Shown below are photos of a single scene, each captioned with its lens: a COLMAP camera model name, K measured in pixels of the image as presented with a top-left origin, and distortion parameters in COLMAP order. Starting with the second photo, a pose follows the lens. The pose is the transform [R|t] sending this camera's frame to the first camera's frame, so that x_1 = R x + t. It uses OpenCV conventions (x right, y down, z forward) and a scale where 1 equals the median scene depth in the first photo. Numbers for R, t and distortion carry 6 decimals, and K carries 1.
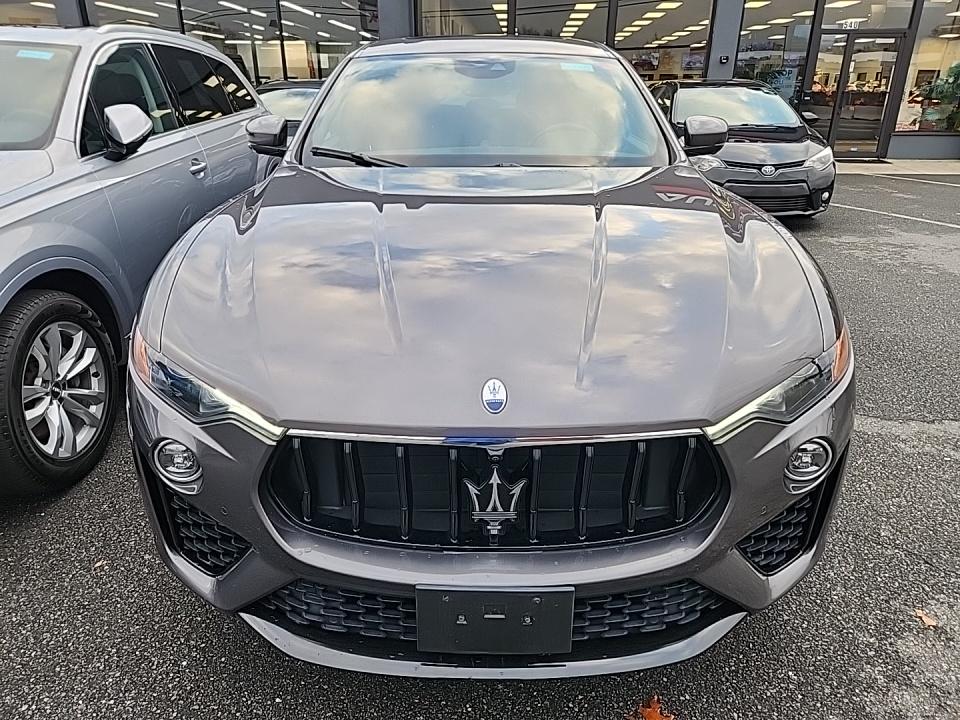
lens RADIAL K [[639.6, 0, 479.0], [0, 639.6, 360.4], [0, 0, 1]] dist [0.034742, -0.015476]
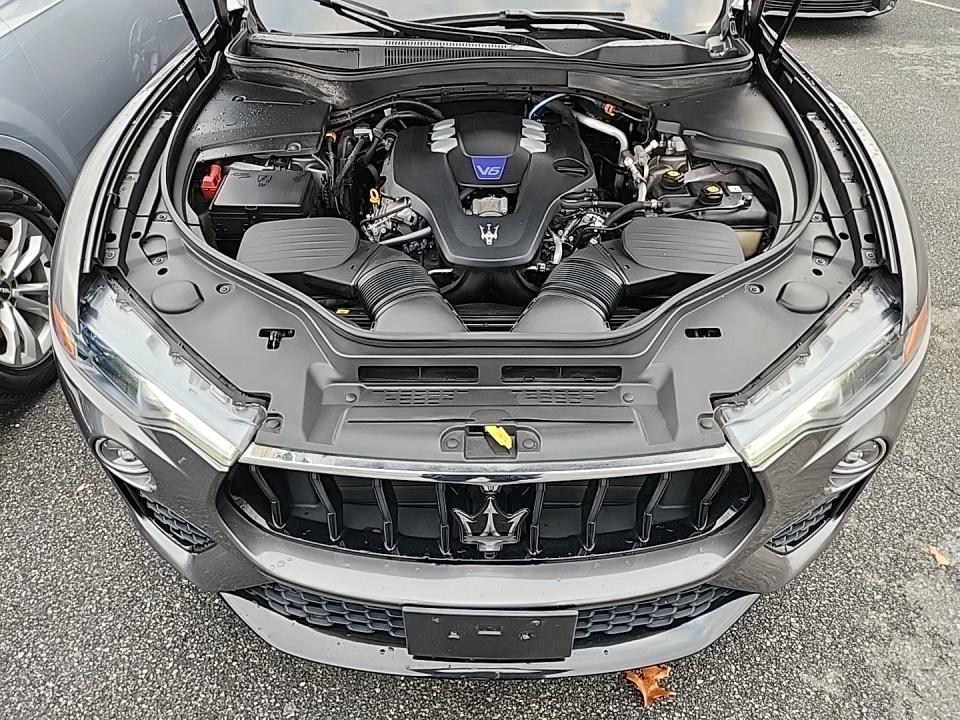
lens RADIAL K [[639.6, 0, 481.7], [0, 639.6, 359.5], [0, 0, 1]] dist [0.034742, -0.015476]
pose [[0.999983, 0.002768, -0.005179, 0.012295], [-0.001099, 0.954568, 0.297991, -0.184944], [0.005769, -0.297980, 0.954555, 0.175404]]
